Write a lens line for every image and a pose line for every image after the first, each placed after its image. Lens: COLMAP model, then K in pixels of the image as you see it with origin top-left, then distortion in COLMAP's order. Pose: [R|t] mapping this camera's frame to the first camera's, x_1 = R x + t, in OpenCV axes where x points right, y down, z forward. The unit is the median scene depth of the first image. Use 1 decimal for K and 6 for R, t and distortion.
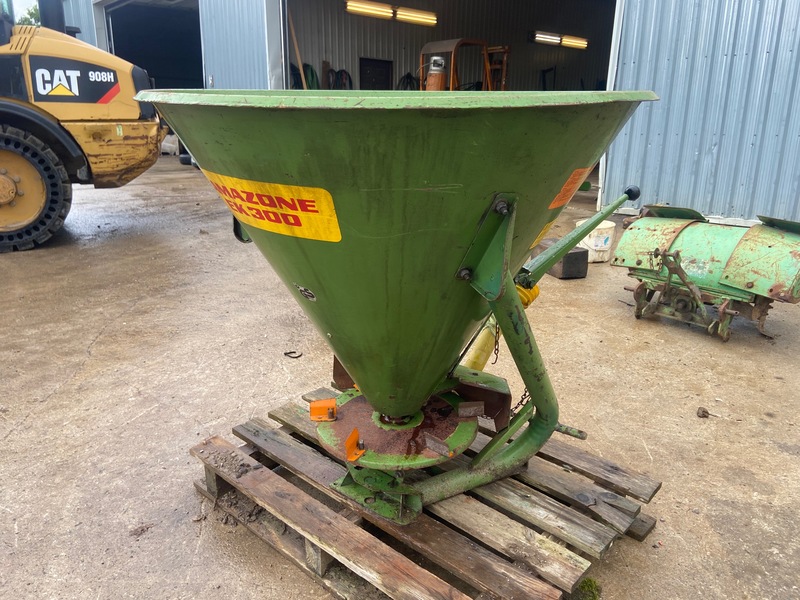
lens RADIAL K [[601.0, 0, 394.5], [0, 601.0, 297.7], [0, 0, 1]] dist [0.053493, -0.070962]
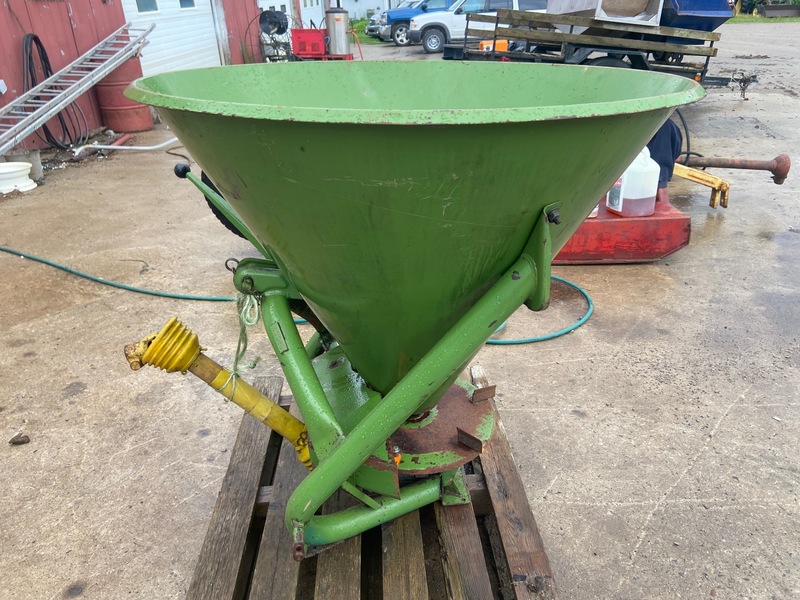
lens RADIAL K [[601.0, 0, 401.7], [0, 601.0, 294.3], [0, 0, 1]] dist [0.053493, -0.070962]
pose [[-0.719410, -0.283706, 0.634004, -0.532844], [0.227043, 0.766588, 0.600662, -0.521013], [-0.656431, 0.576068, -0.487077, 1.337843]]
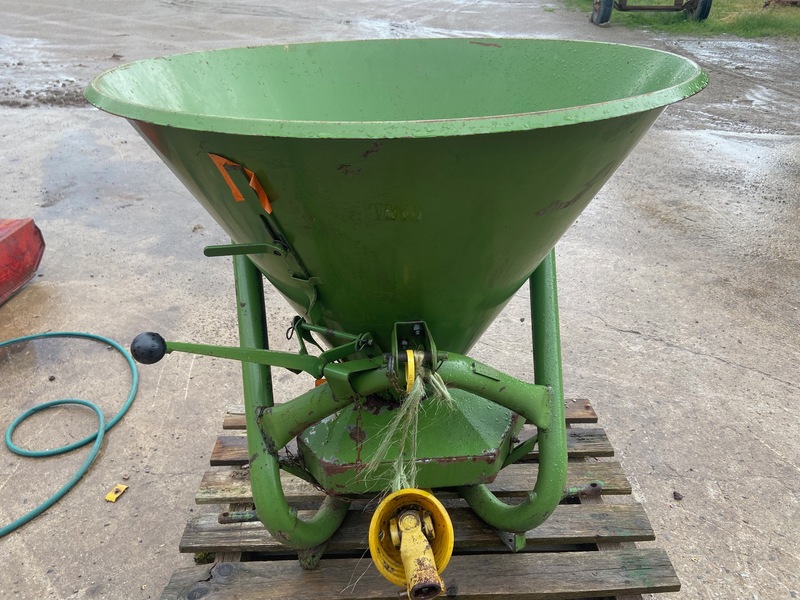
lens RADIAL K [[601.0, 0, 402.6], [0, 601.0, 305.0], [0, 0, 1]] dist [0.053493, -0.070962]
pose [[-0.718120, 0.343472, -0.605253, 0.505005], [-0.206718, 0.725181, 0.656796, -0.525808], [0.664508, 0.596775, -0.449765, 1.291610]]
